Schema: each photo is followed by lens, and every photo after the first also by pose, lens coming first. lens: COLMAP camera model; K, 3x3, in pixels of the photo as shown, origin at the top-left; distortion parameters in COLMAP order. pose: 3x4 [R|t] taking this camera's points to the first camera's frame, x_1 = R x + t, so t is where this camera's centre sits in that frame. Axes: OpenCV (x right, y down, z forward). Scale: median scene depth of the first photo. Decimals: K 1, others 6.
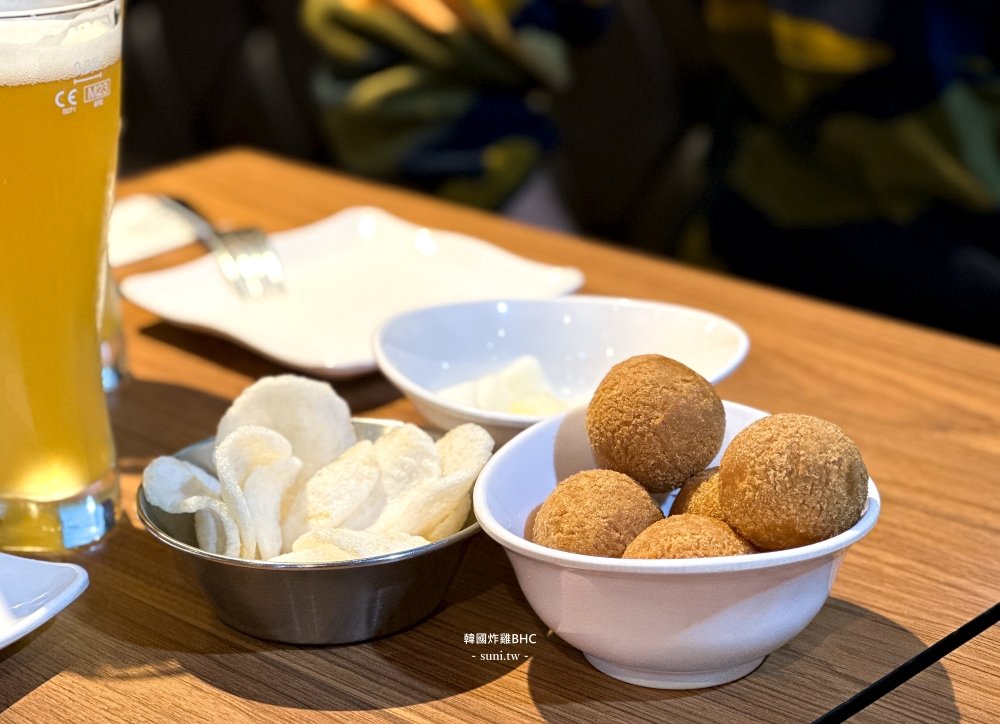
lens RADIAL K [[2361.4, 0, 500.5], [0, 2361.4, 361.0], [0, 0, 1]] dist [0.143251, 0.000000]
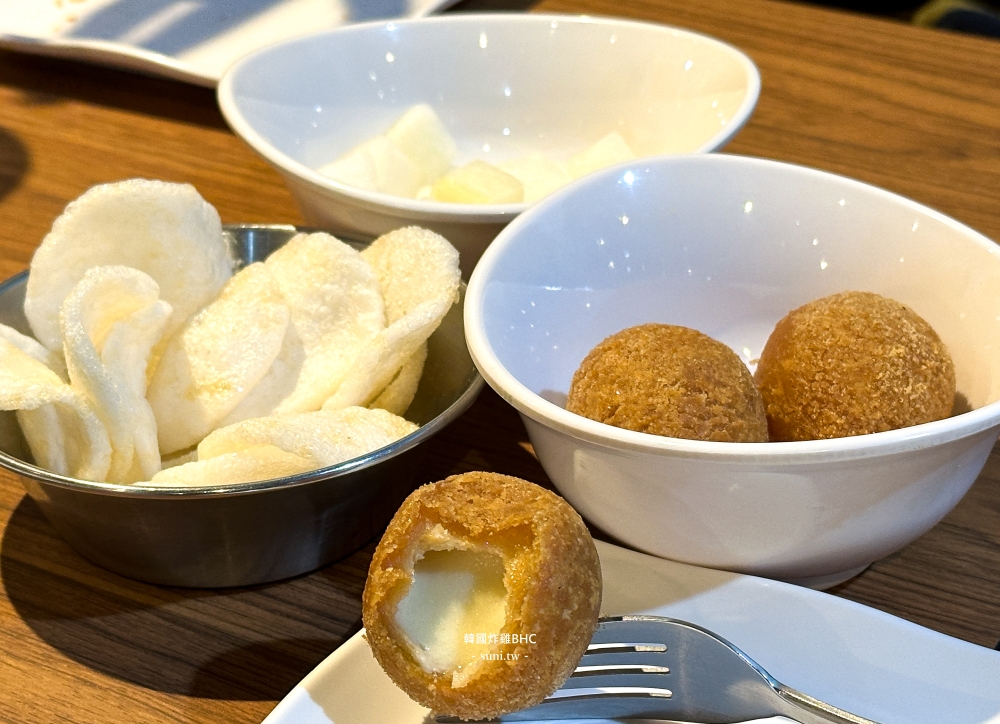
lens RADIAL K [[2249.5, 0, 499.2], [0, 2249.5, 365.1], [0, 0, 1]] dist [-0.018881, 0.000000]
pose [[0.971073, -0.102568, 0.215633, -0.133543], [0.064516, 0.982160, 0.176634, -0.047072], [-0.229903, -0.157613, 0.960366, 0.370774]]
